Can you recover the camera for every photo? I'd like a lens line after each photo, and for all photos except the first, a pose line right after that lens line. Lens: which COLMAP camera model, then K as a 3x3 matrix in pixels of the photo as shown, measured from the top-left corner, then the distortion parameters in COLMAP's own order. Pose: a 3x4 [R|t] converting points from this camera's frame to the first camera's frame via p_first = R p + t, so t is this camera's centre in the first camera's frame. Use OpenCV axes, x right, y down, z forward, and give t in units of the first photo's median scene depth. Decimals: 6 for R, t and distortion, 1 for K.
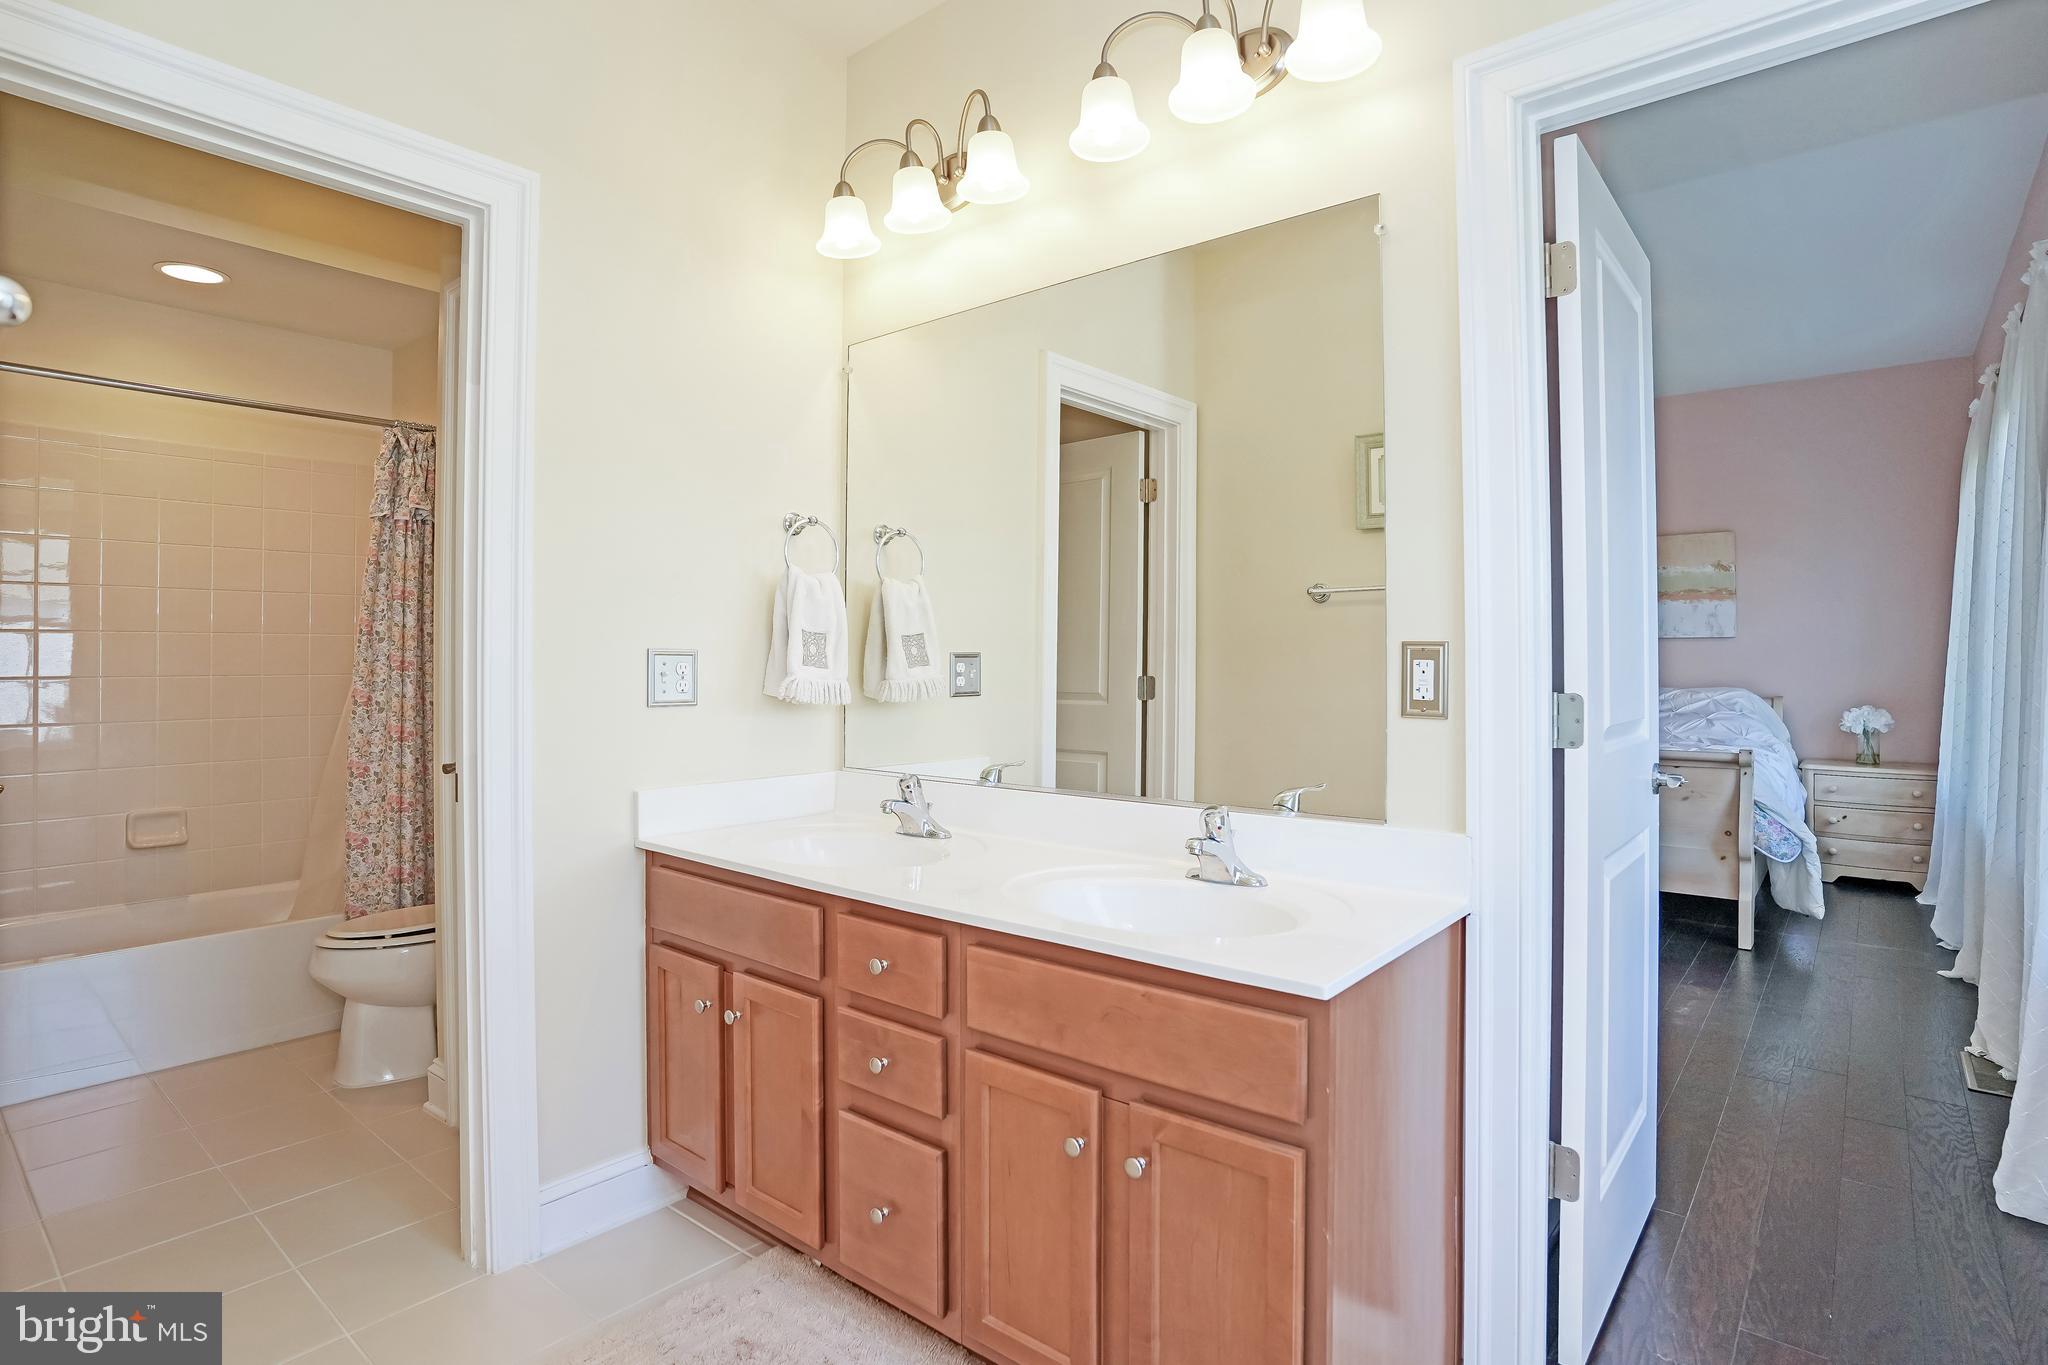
lens RADIAL K [[1044.3, 0, 1041.0], [0, 1044.3, 675.4], [0, 0, 1]] dist [-0.061259, 0.000779]
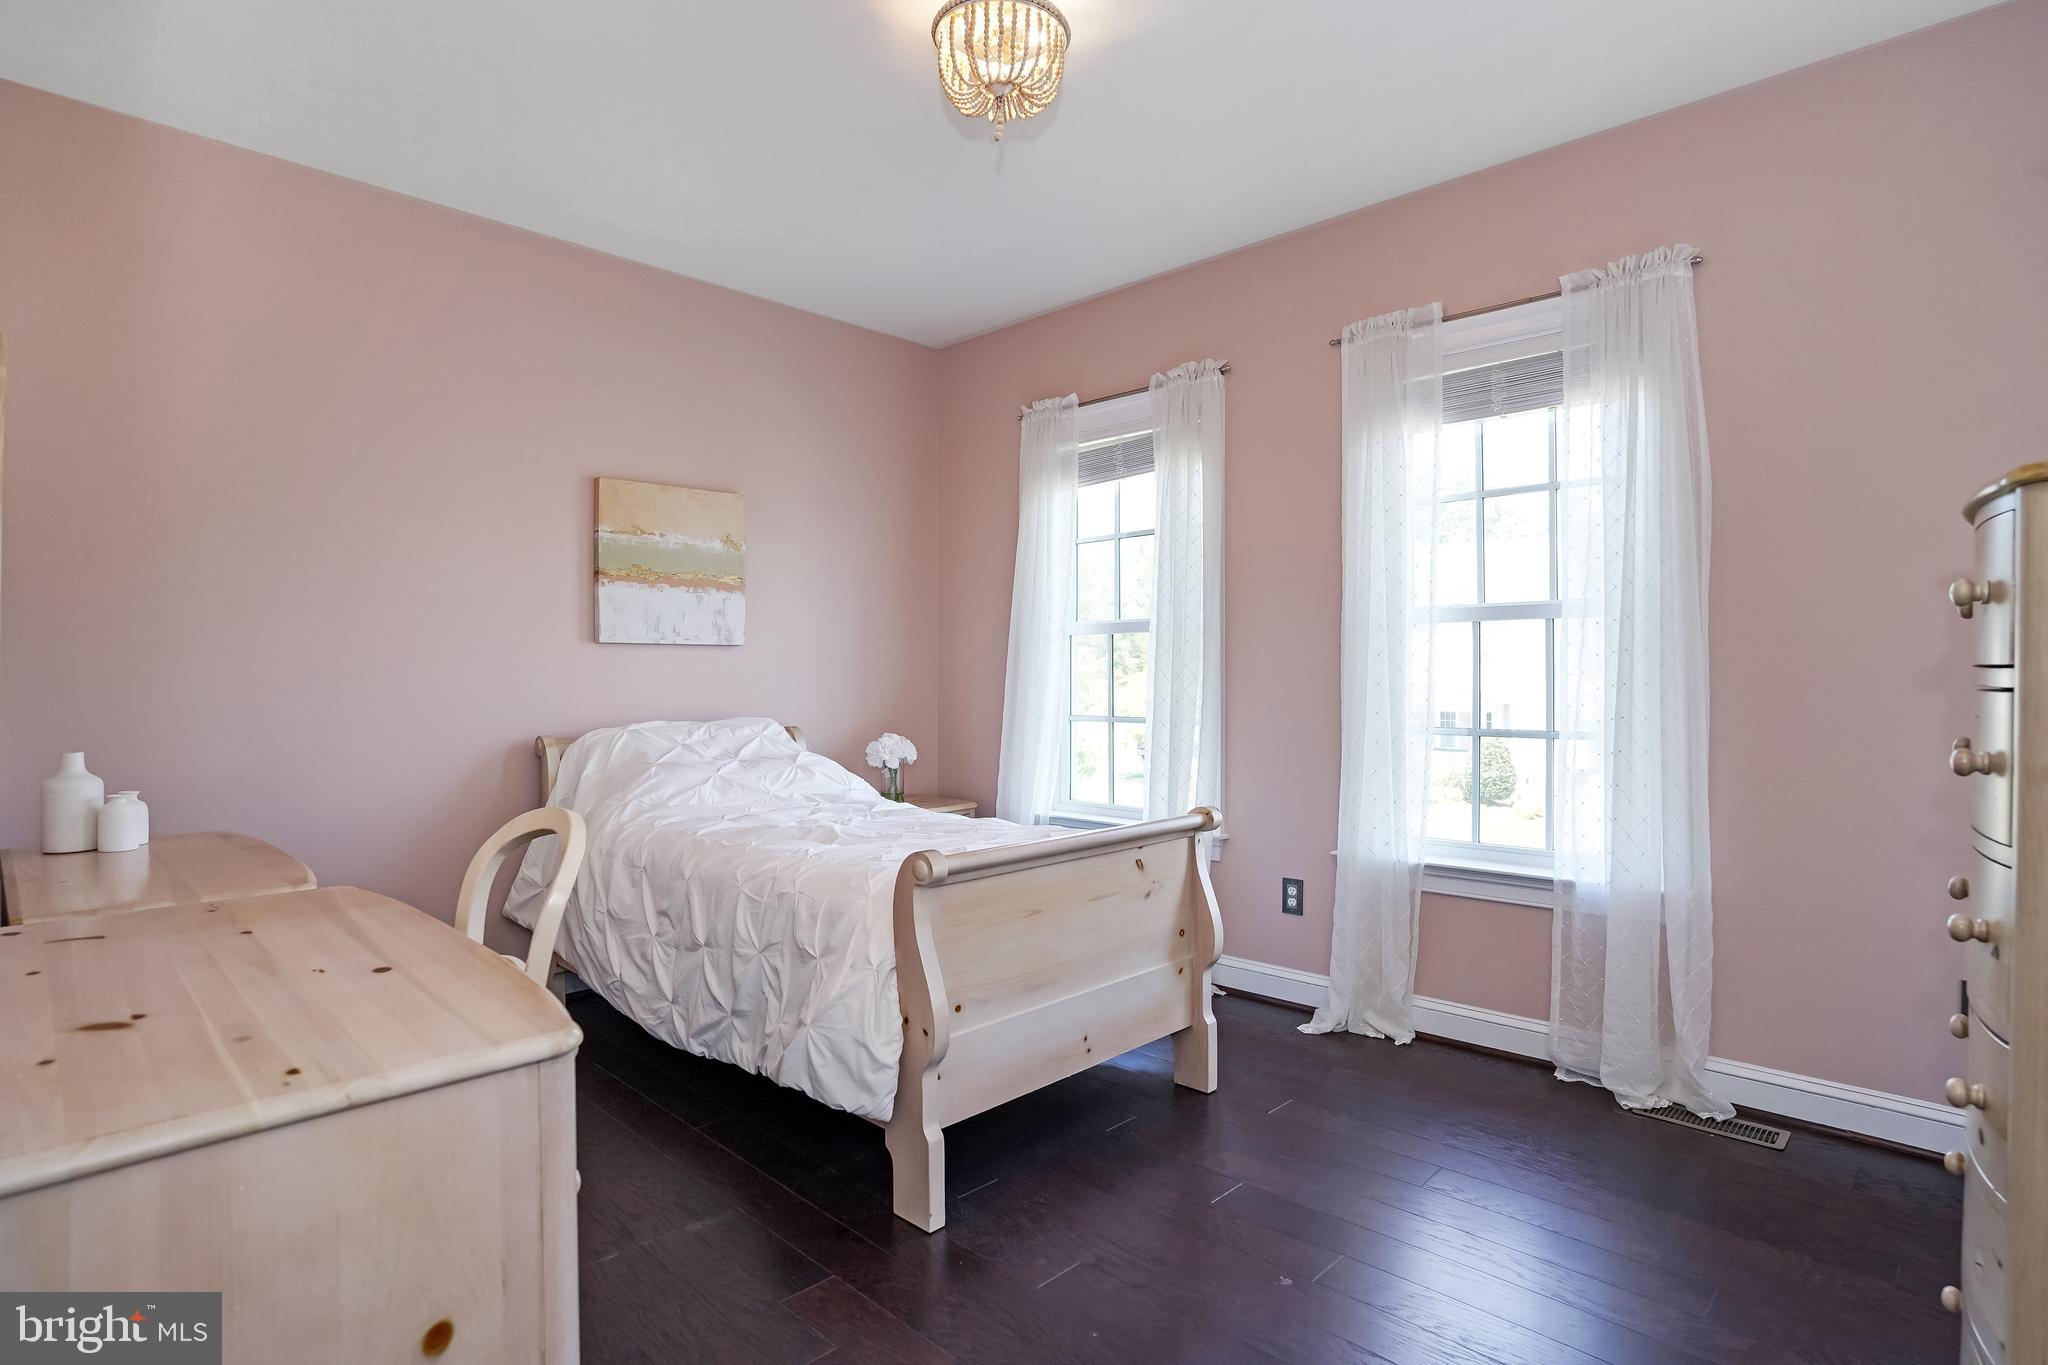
lens RADIAL K [[1044.3, 0, 1041.0], [0, 1044.3, 675.4], [0, 0, 1]] dist [-0.061259, 0.000779]
pose [[0.057474, 0.001616, 0.998346, -0.020049], [0.013679, 0.999904, -0.002406, -0.012540], [-0.998253, 0.013795, 0.057446, 0.752113]]
